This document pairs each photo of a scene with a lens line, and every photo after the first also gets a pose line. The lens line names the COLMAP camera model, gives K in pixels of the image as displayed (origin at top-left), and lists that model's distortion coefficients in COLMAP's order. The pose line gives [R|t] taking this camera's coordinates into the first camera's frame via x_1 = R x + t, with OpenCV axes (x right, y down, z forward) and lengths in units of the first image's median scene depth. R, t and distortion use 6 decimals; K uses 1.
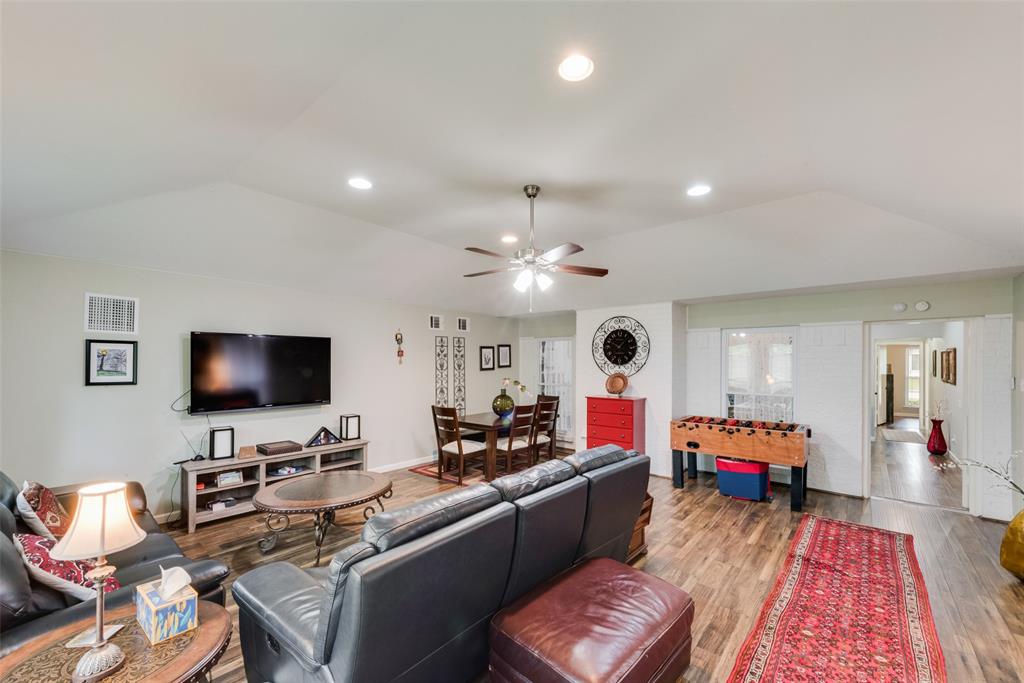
lens RADIAL K [[408.3, 0, 517.6], [0, 408.3, 361.3], [0, 0, 1]] dist [0.013717, -0.001657]
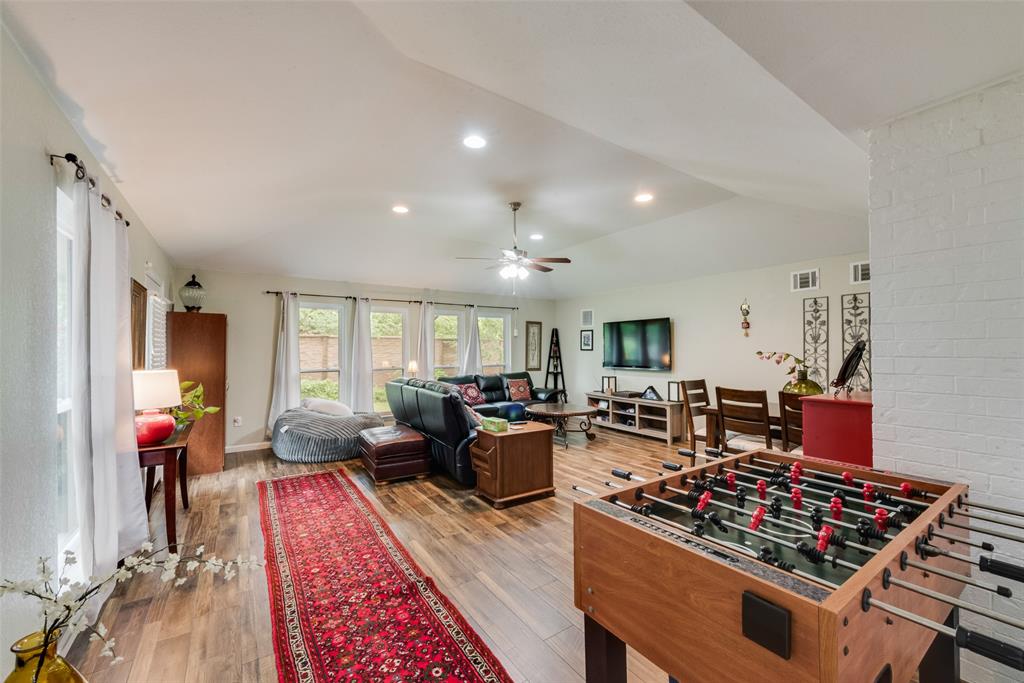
lens RADIAL K [[408.3, 0, 515.5], [0, 408.3, 345.0], [0, 0, 1]] dist [0.013717, -0.001657]
pose [[-0.267100, -0.015500, -0.963544, 0.731932], [0.001185, 0.999865, -0.016413, 0.039105], [0.963668, -0.005526, -0.267045, 0.743354]]
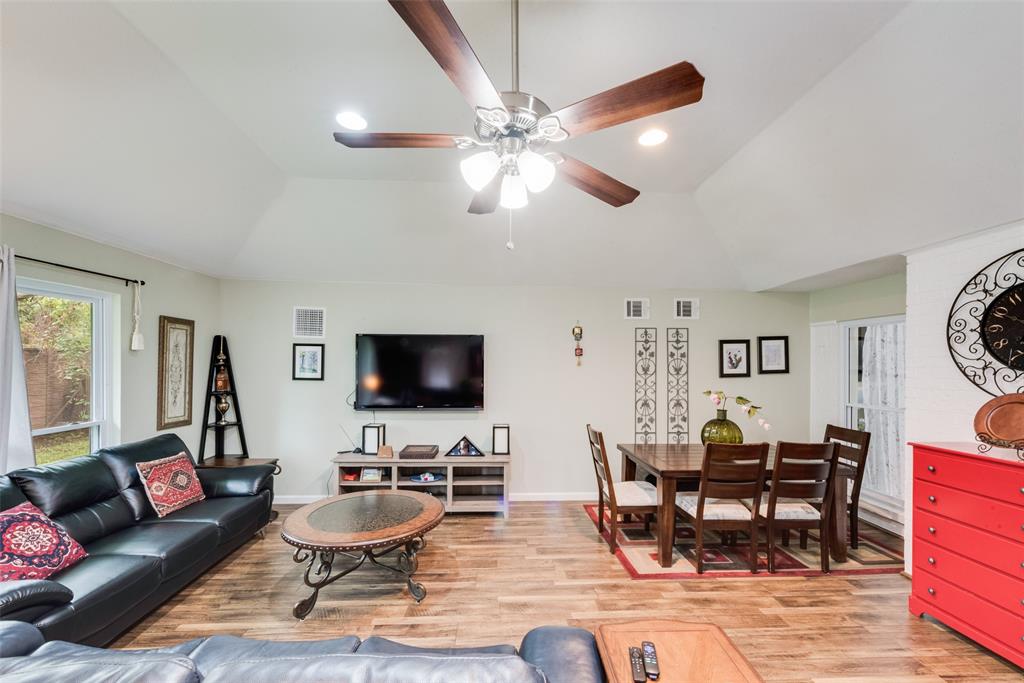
lens RADIAL K [[408.3, 0, 515.5], [0, 408.3, 363.5], [0, 0, 1]] dist [0.013717, -0.001657]
pose [[0.687319, 0.002693, -0.726351, 0.194372], [-0.005058, 0.999987, -0.001079, 0.003781], [0.726338, 0.004416, 0.687323, 0.375207]]
